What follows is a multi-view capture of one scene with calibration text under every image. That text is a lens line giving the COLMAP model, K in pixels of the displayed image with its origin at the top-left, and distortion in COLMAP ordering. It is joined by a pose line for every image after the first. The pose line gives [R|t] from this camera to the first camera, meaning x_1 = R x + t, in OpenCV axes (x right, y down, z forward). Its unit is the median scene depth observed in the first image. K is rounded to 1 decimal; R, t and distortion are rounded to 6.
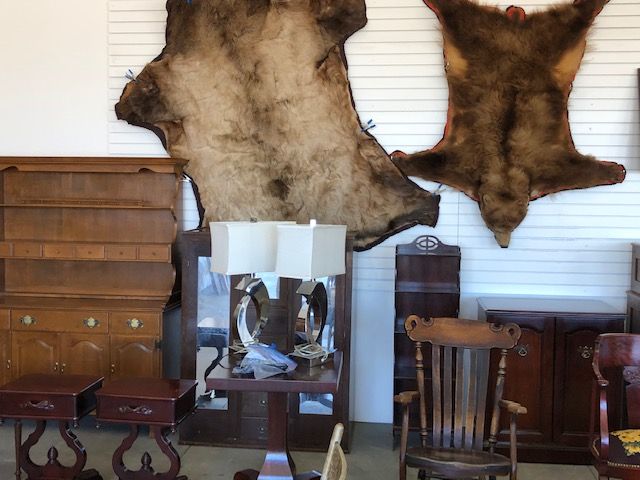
lens RADIAL K [[739.9, 0, 320.1], [0, 739.9, 239.3], [0, 0, 1]] dist [-0.010529, 0.000000]
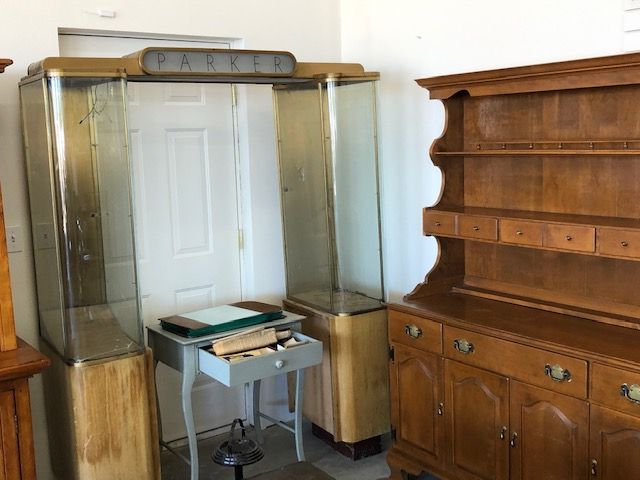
lens RADIAL K [[739.9, 0, 319.2], [0, 739.9, 235.7], [0, 0, 1]] dist [-0.010529, 0.000000]
pose [[0.693943, 0.059465, -0.717570, -0.048411], [-0.009610, 0.997260, 0.073349, -0.021159], [0.719966, -0.044005, 0.692613, 0.468592]]
